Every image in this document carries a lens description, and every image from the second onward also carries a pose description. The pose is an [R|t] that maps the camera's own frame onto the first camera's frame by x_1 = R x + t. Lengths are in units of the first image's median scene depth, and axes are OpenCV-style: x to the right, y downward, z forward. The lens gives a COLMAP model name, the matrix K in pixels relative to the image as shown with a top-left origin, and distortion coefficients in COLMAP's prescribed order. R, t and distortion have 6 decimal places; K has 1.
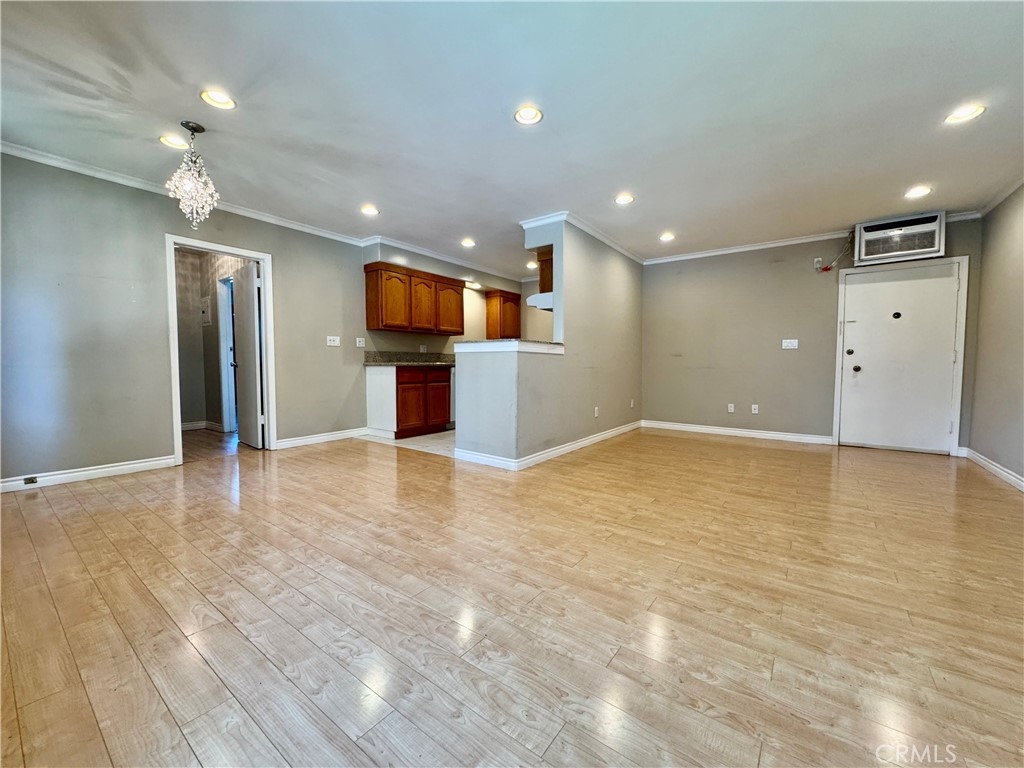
lens RADIAL K [[408.3, 0, 512.0], [0, 408.3, 384.0], [0, 0, 1]] dist [-0.004329, 0.000323]
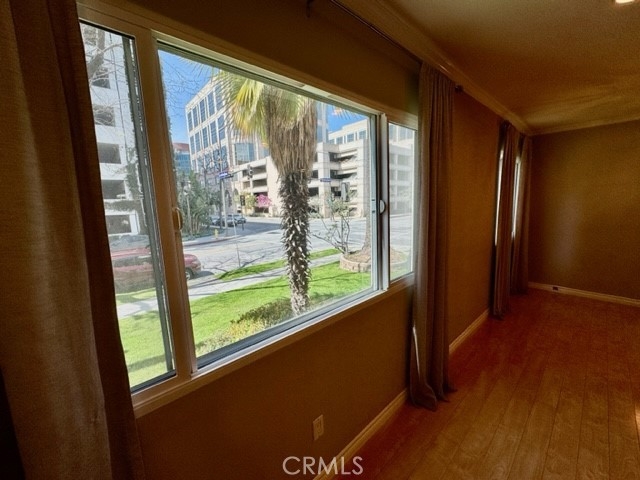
lens RADIAL K [[255.2, 0, 320.0], [0, 255.2, 240.0], [0, 0, 1]] dist [-0.004329, 0.000323]
pose [[-0.191162, 0.151457, -0.969803, 0.264685], [-0.019834, 0.987226, 0.158088, -0.179012], [0.981358, 0.049455, -0.185717, 0.030810]]
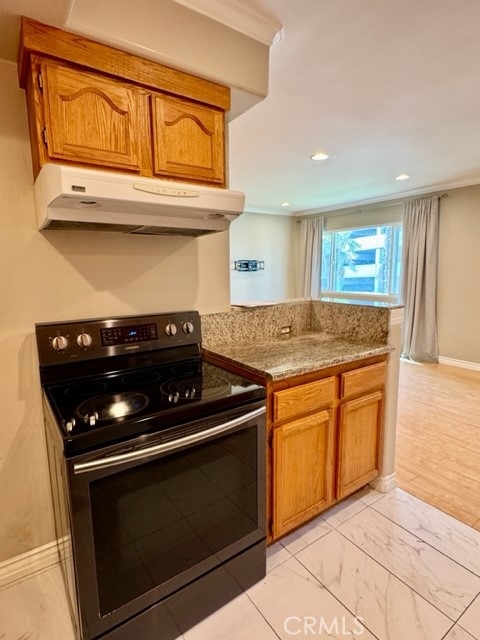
lens RADIAL K [[341.0, 0, 240.0], [0, 341.0, 320.0], [0, 0, 1]] dist [-0.002550, 0.000813]
pose [[-0.947557, -0.039228, 0.317170, -0.085700], [0.024866, 0.980379, 0.195545, -0.226864], [-0.318618, 0.193177, -0.927990, 1.881438]]
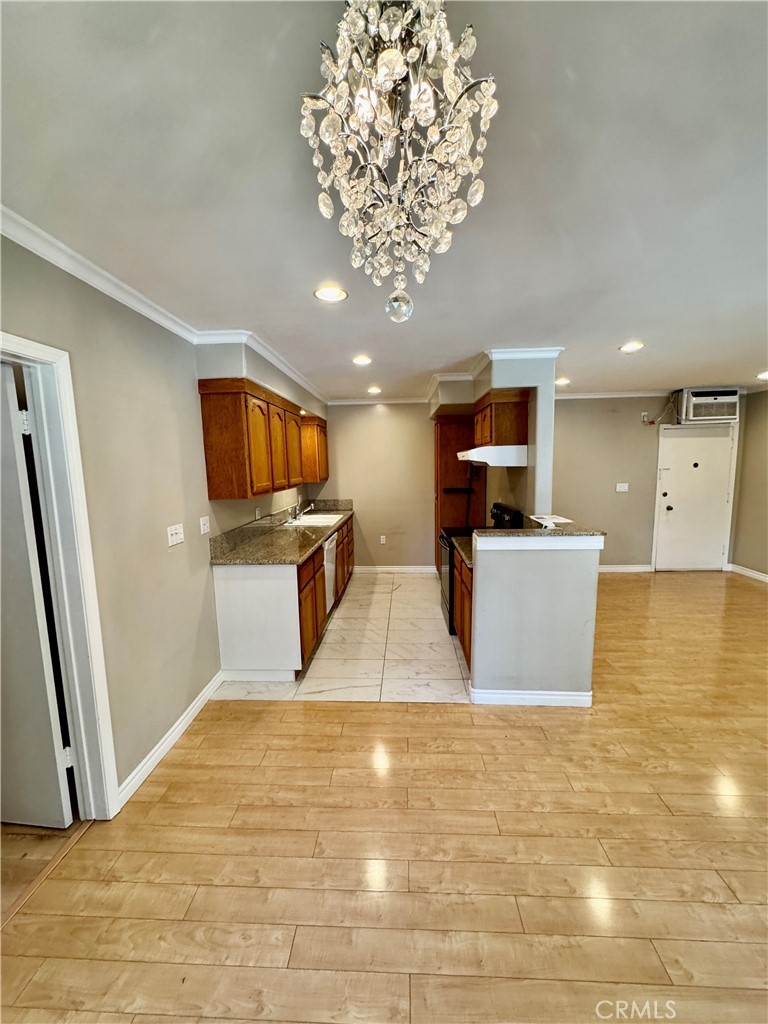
lens RADIAL K [[408.3, 0, 384.0], [0, 408.3, 512.0], [0, 0, 1]] dist [-0.004329, 0.000323]
pose [[0.830315, -0.087625, 0.550362, -0.744531], [0.050589, 0.995335, 0.082148, -0.239940], [-0.554993, -0.040367, 0.830875, 0.662663]]
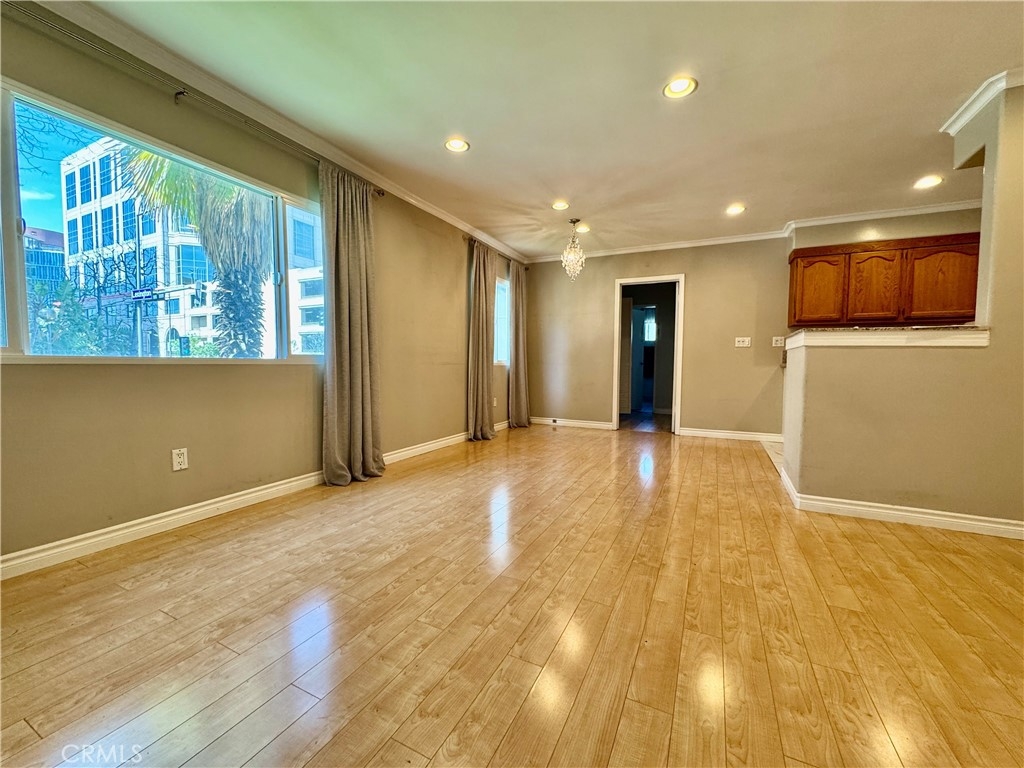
lens RADIAL K [[408.3, 0, 512.0], [0, 408.3, 384.0], [0, 0, 1]] dist [-0.004329, 0.000323]
pose [[0.181659, 0.049208, -0.982130, 0.684408], [-0.058658, 0.997511, 0.039129, -0.010581], [0.981611, 0.050502, 0.184093, 0.380965]]
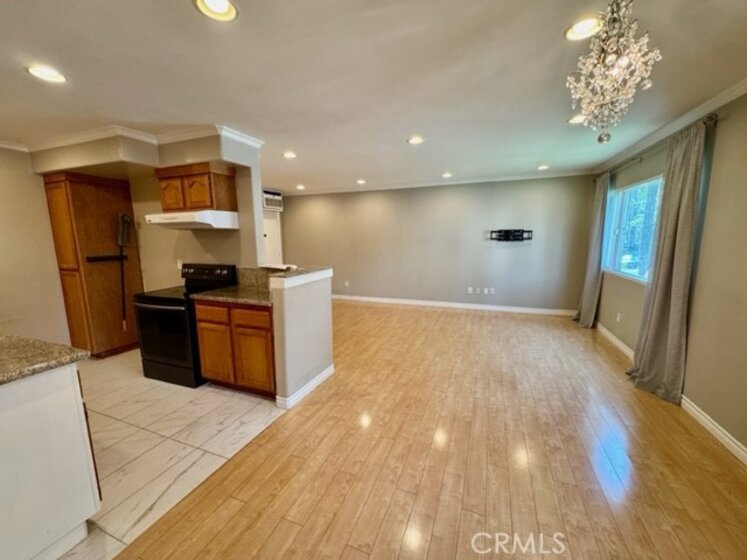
lens RADIAL K [[297.9, 0, 373.5], [0, 297.9, 280.0], [0, 0, 1]] dist [-0.004329, 0.000323]
pose [[-0.263418, -0.144944, 0.953731, -0.922303], [0.057234, 0.984558, 0.165437, -0.223624], [-0.962982, 0.098165, -0.251055, 1.183719]]
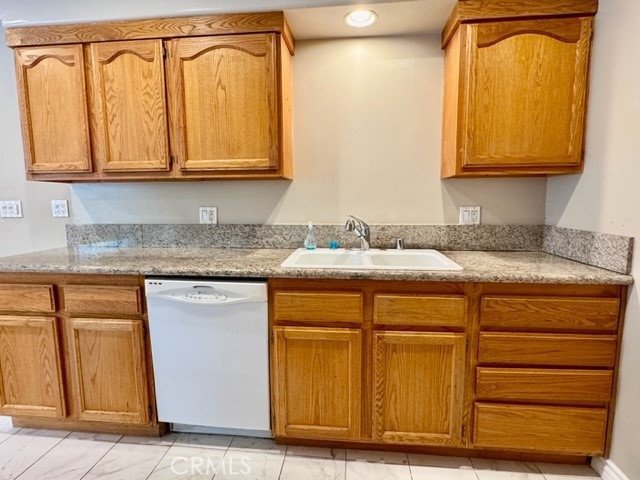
lens RADIAL K [[341.0, 0, 320.0], [0, 341.0, 240.0], [0, 0, 1]] dist [-0.002550, 0.000813]
pose [[0.511767, 0.092224, -0.854160, 0.292199], [-0.032441, 0.995587, 0.088057, -0.175526], [0.858511, -0.017355, 0.512501, 1.682229]]
